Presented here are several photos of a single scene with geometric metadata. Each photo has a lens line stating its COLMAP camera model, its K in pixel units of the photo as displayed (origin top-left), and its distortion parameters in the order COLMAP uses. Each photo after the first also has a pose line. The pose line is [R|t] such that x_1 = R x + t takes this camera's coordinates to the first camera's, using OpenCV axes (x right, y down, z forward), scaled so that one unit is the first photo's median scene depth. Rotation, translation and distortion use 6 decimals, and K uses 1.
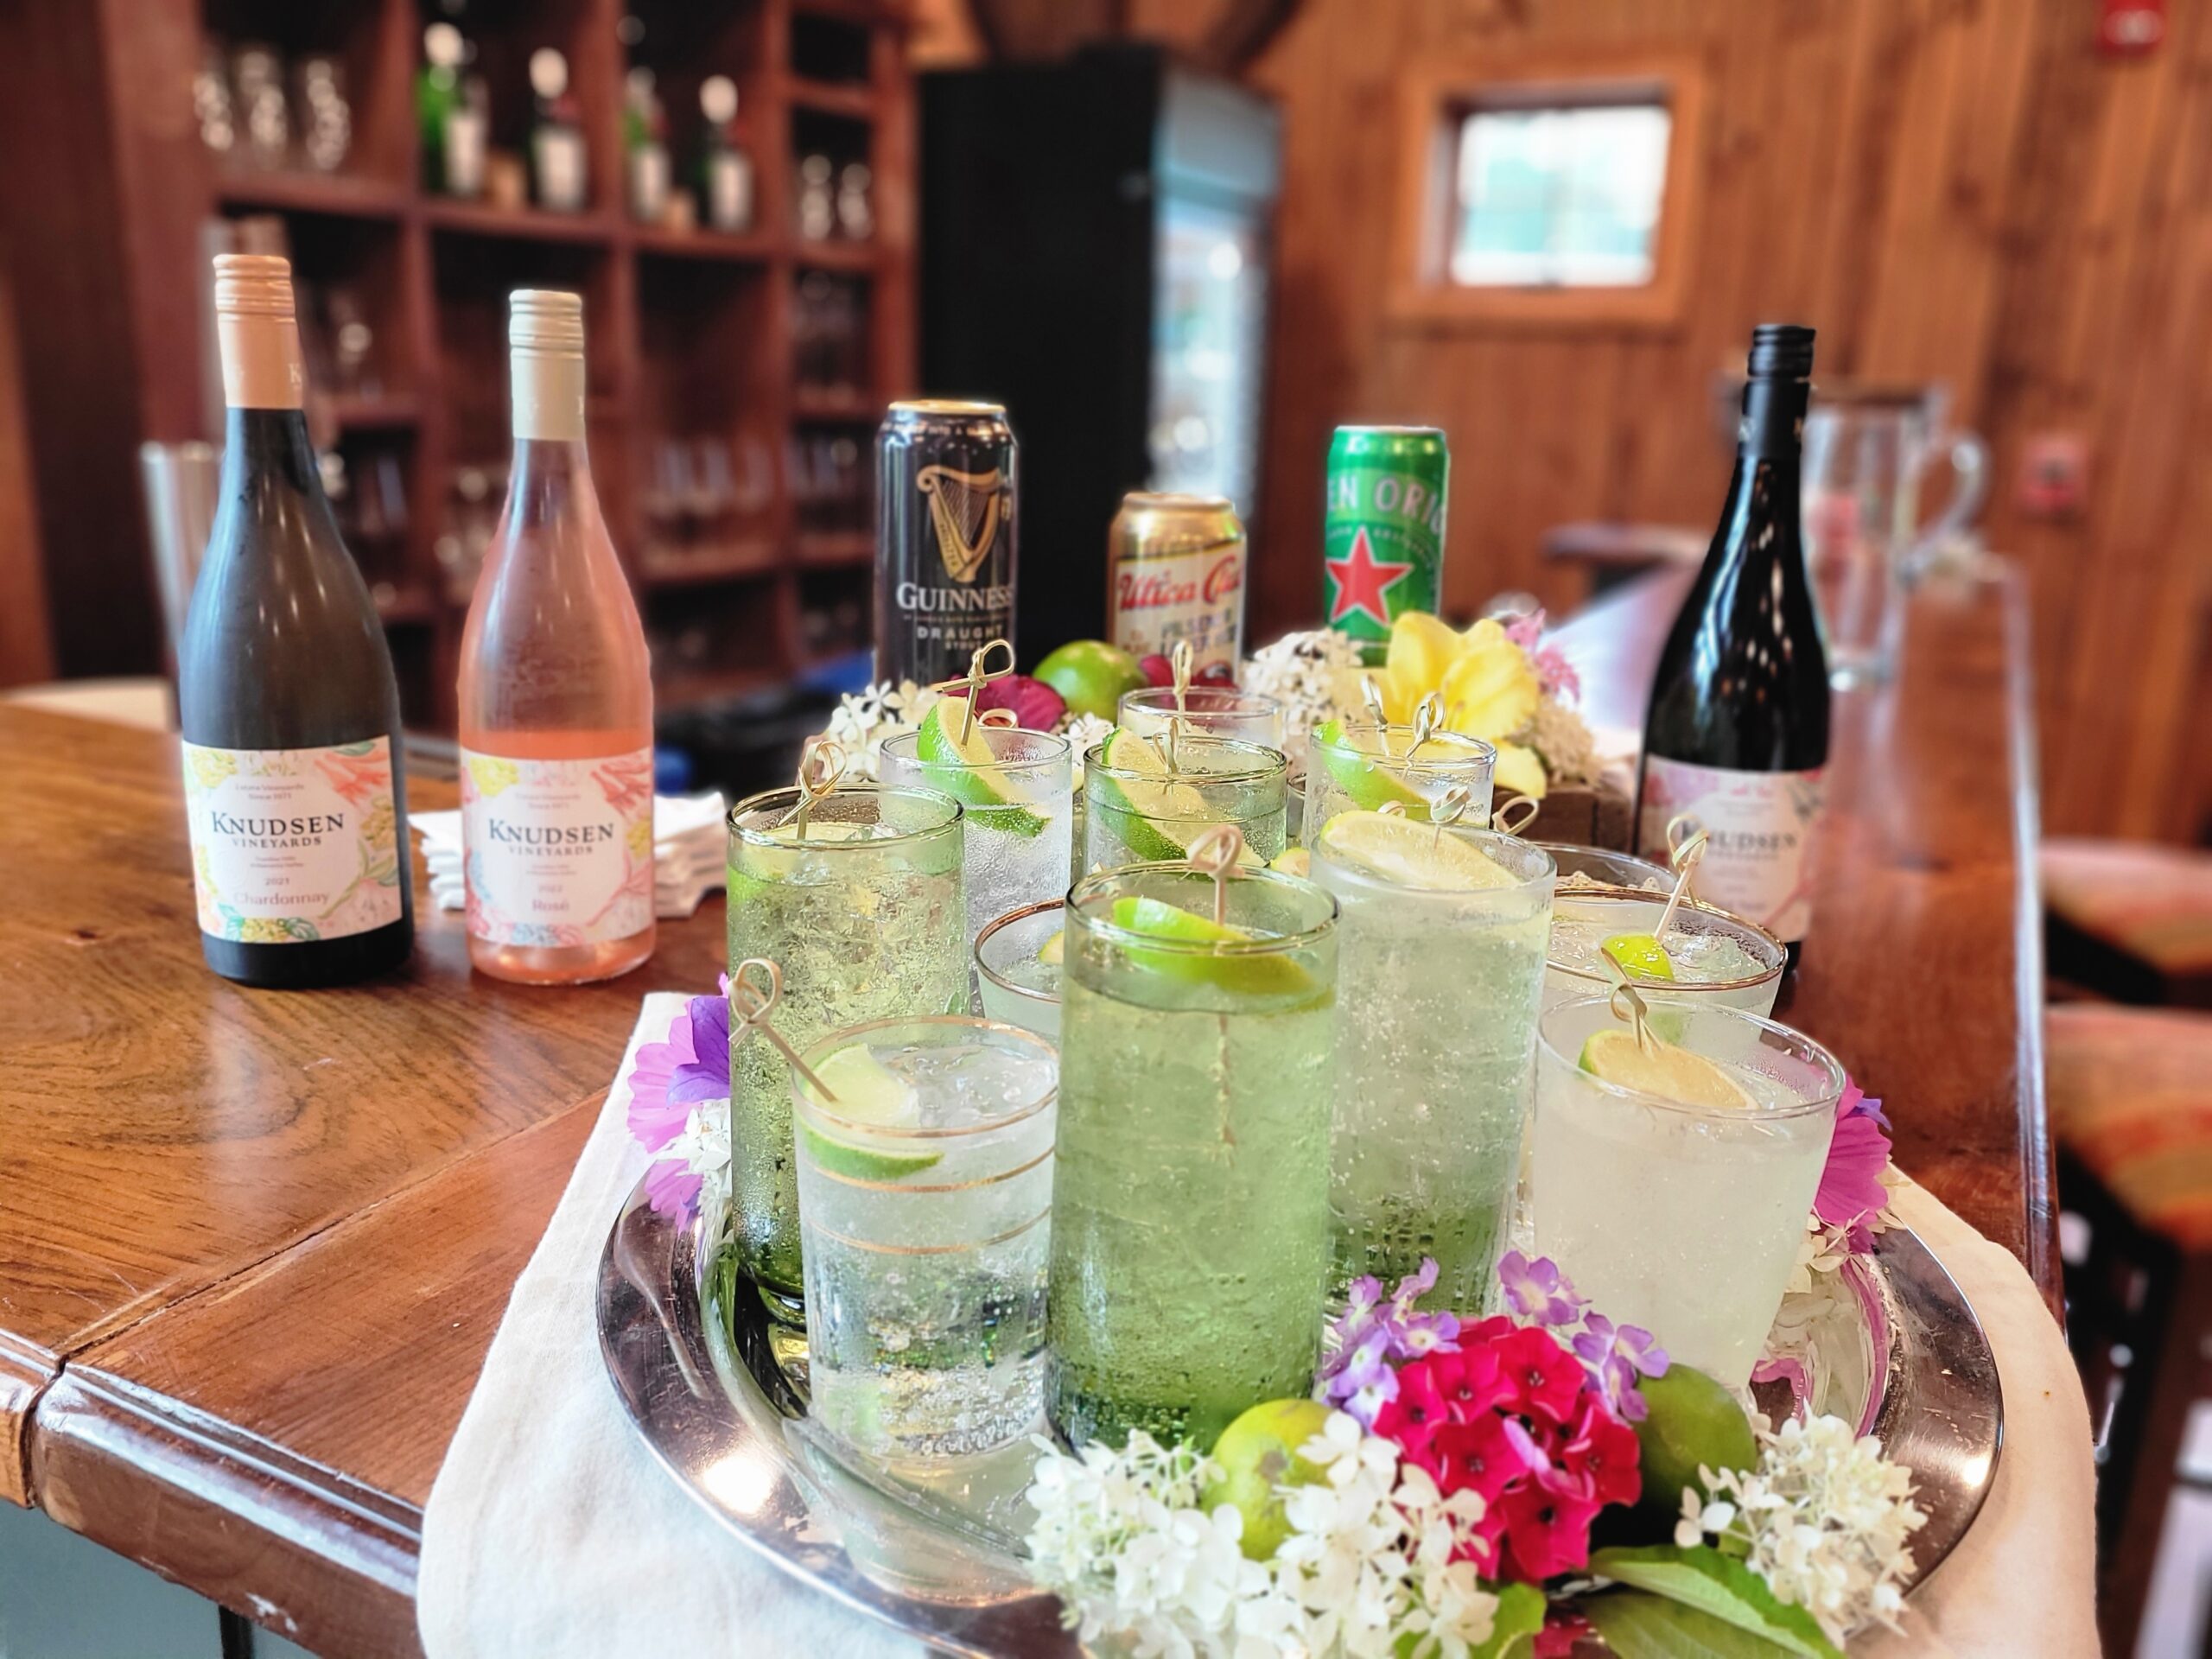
lens RADIAL K [[1698.0, 0, 1071.9], [0, 1698.0, 819.2], [0, 0, 1]] dist [0.058441, -0.034760]
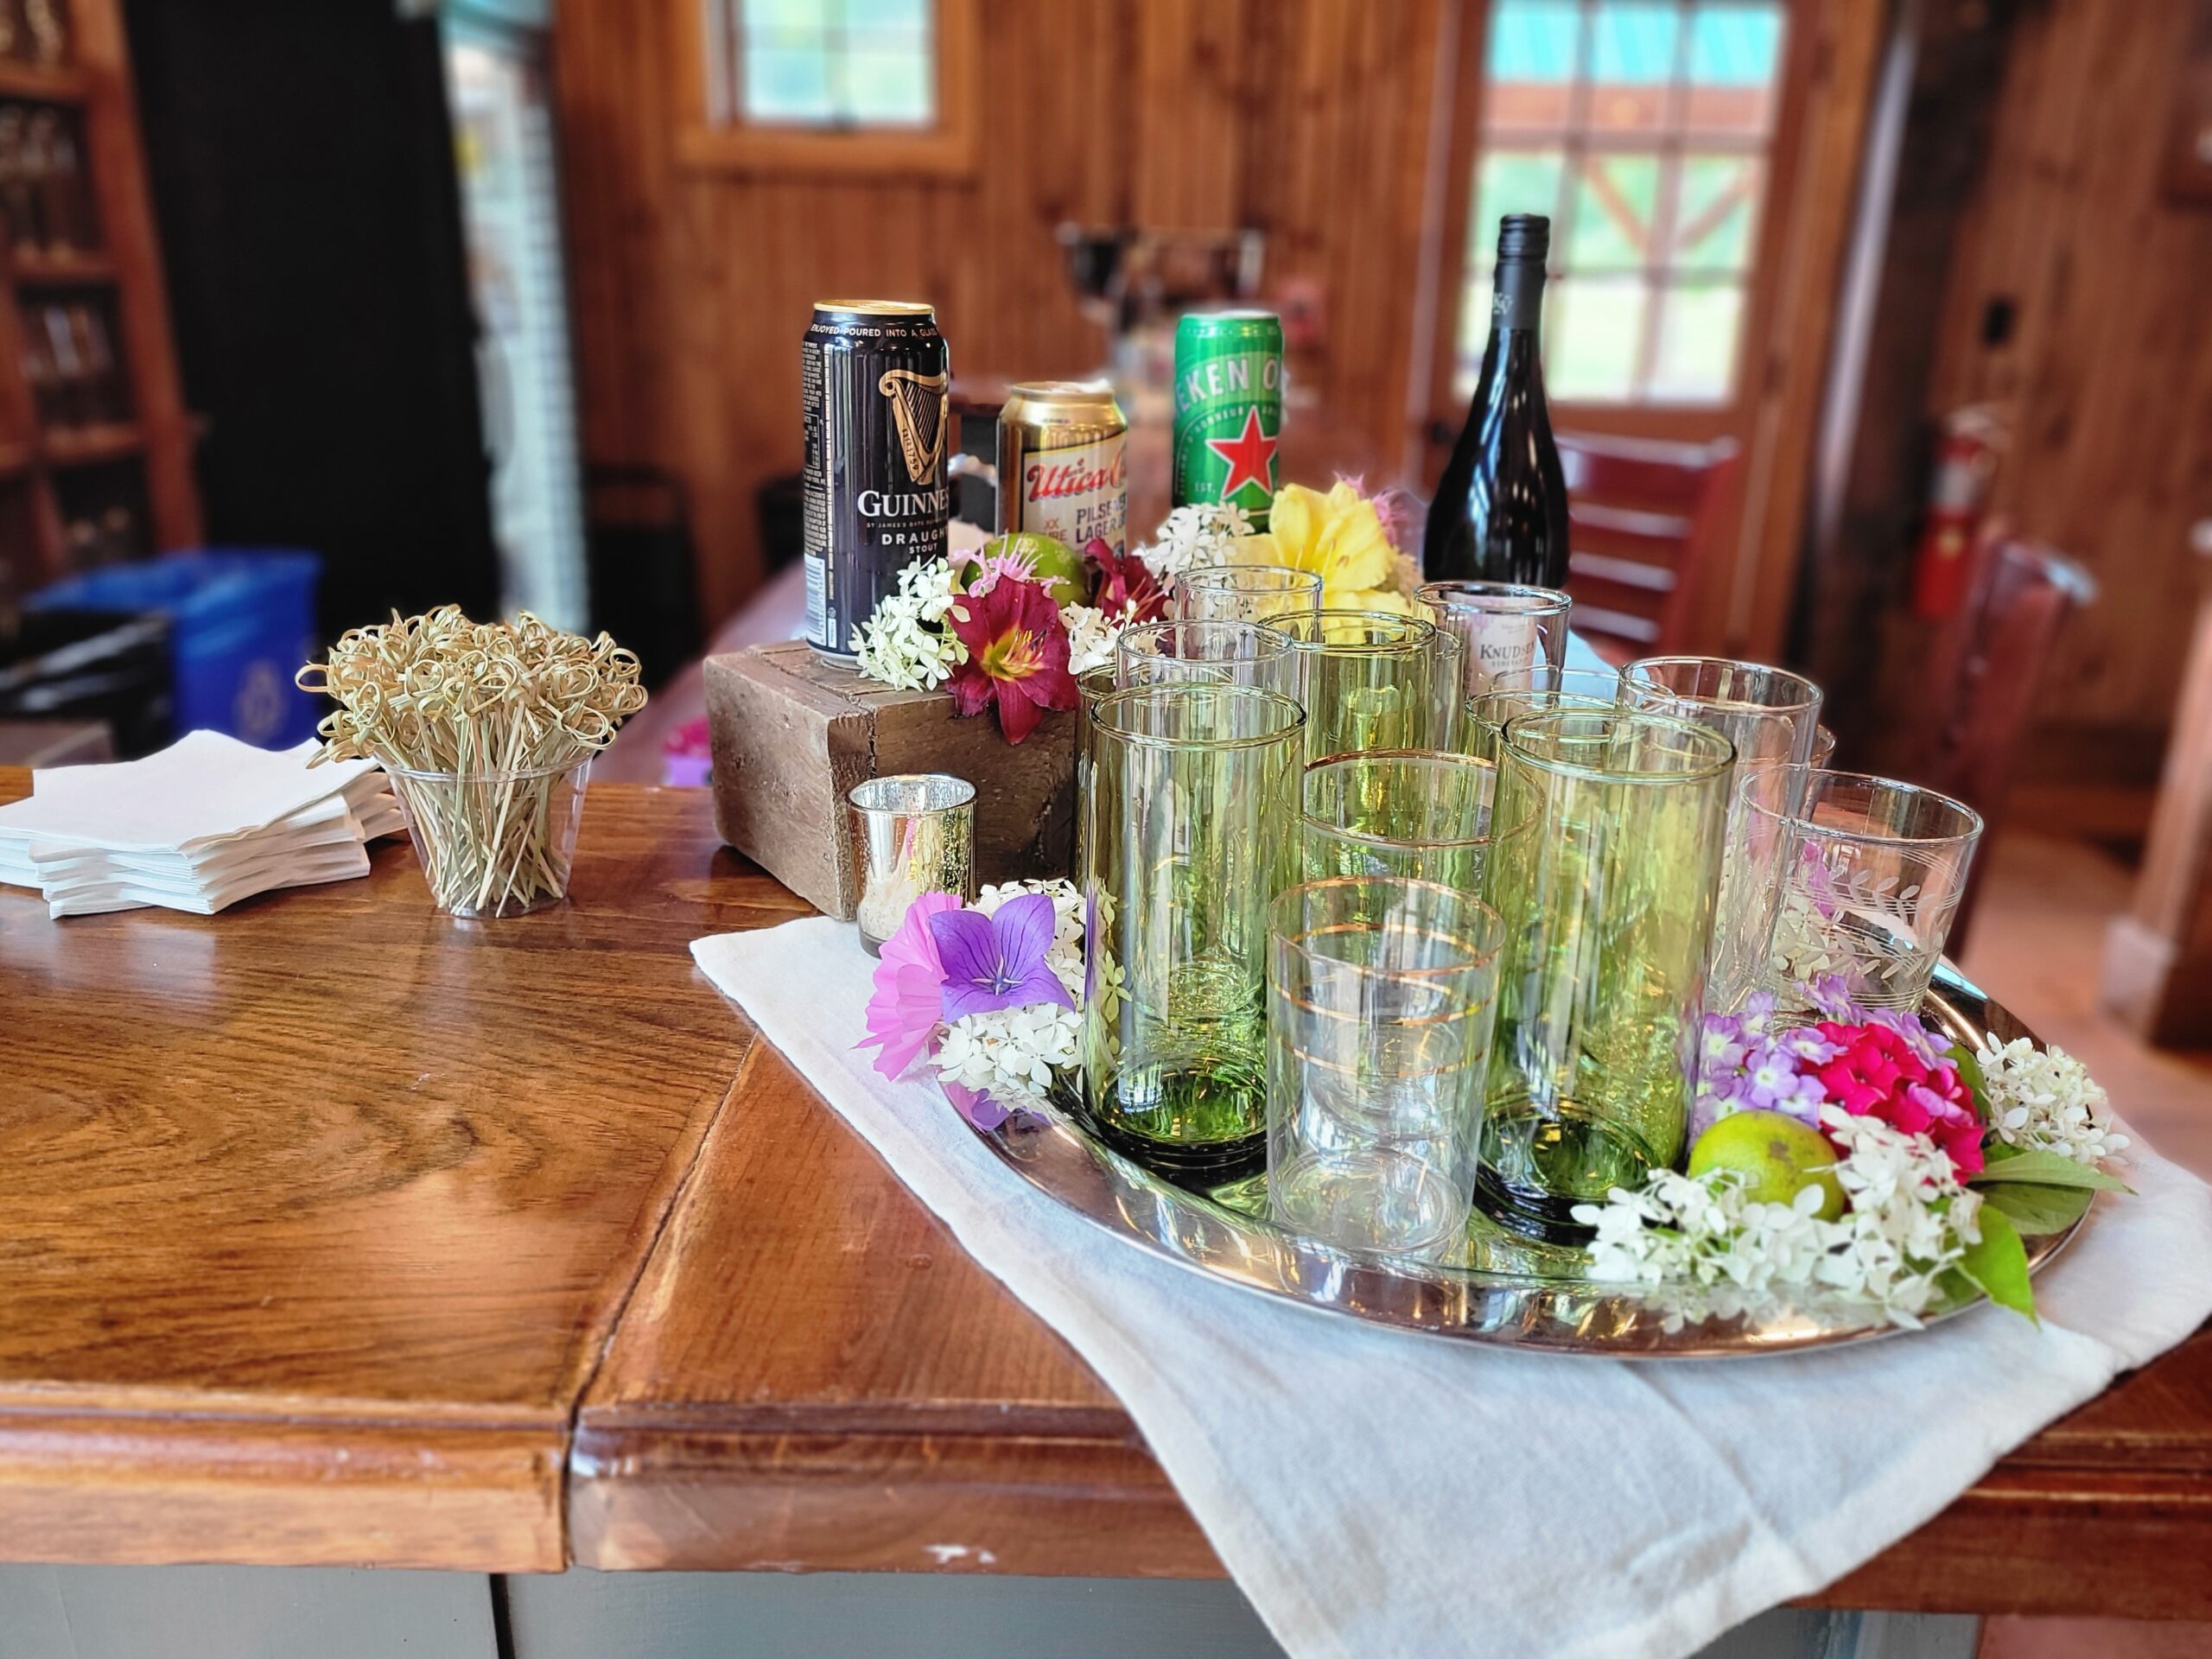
lens RADIAL K [[1724.4, 0, 1102.5], [0, 1724.4, 825.2], [0, 0, 1]] dist [0.043481, -0.007695]
pose [[0.888888, -0.162034, 0.428513, -0.429505], [0.124643, 0.985615, 0.114138, -0.043958], [-0.440843, -0.048045, 0.896298, 0.028593]]
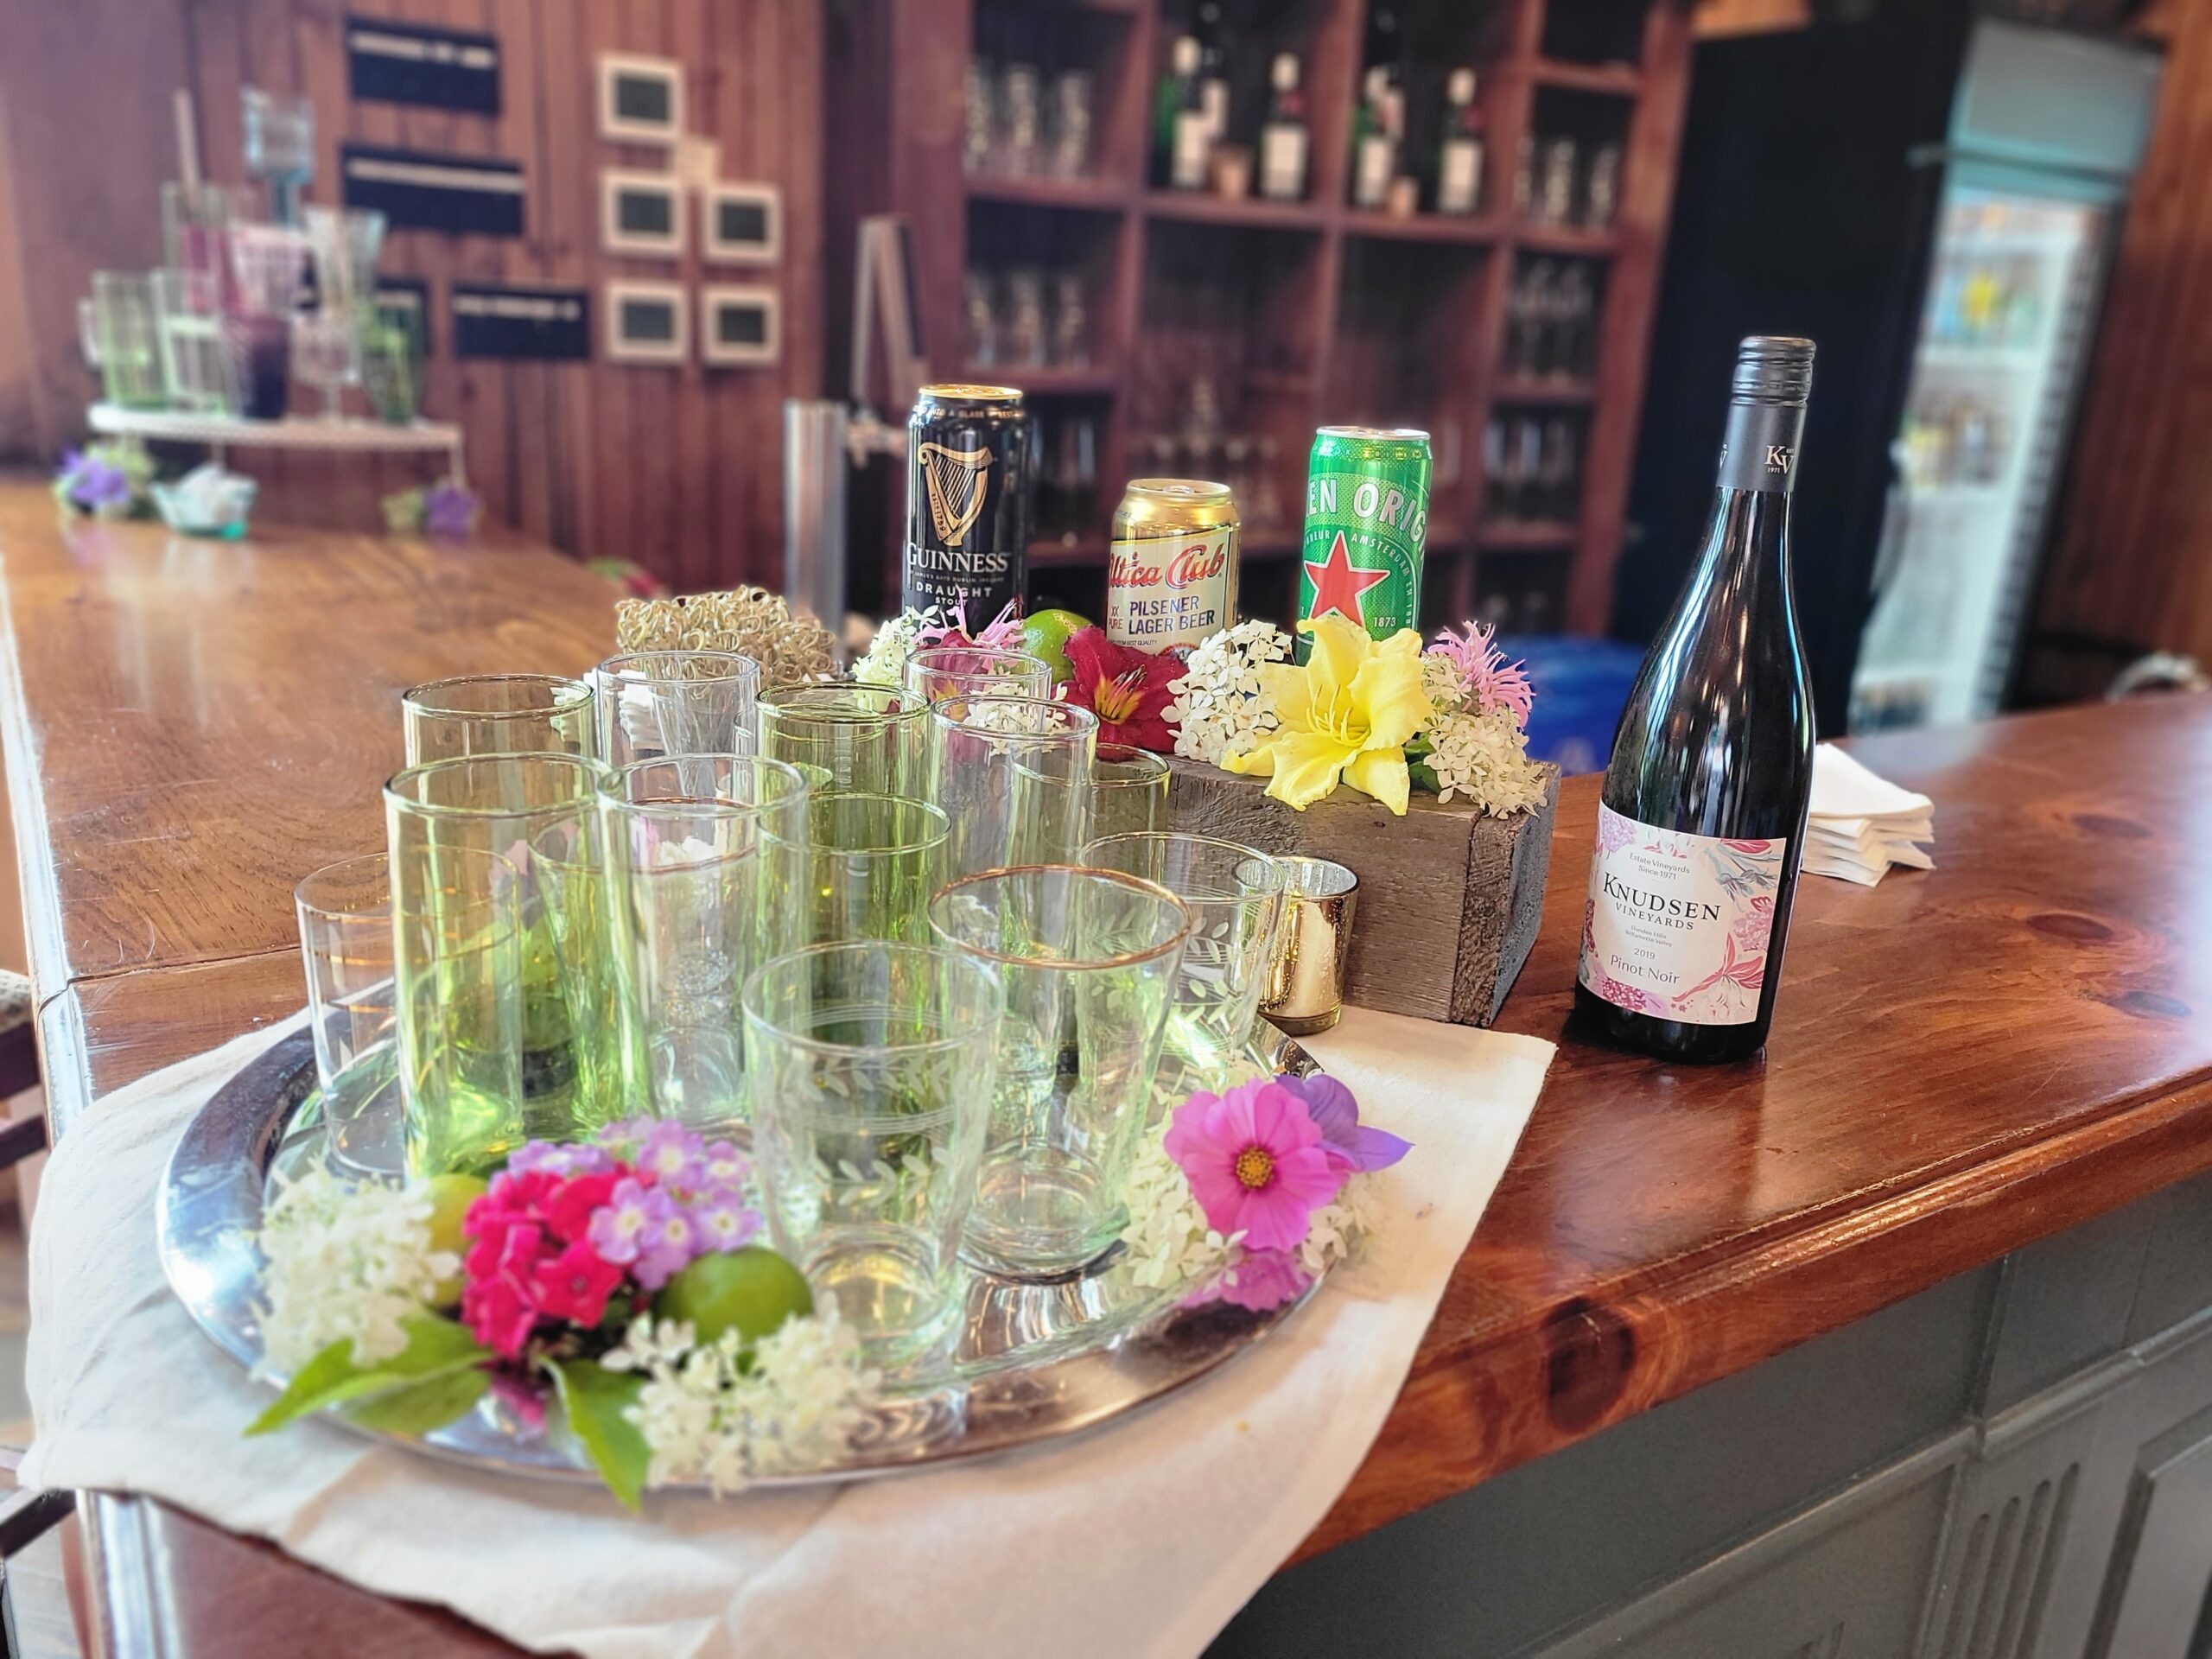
lens RADIAL K [[1685.4, 0, 1092.8], [0, 1685.4, 824.4], [0, 0, 1]] dist [0.028335, -0.003813]
pose [[0.868830, 0.164576, -0.466957, 0.561033], [-0.156063, 0.986091, 0.057167, -0.034580], [0.469870, 0.023206, 0.882430, 0.055286]]
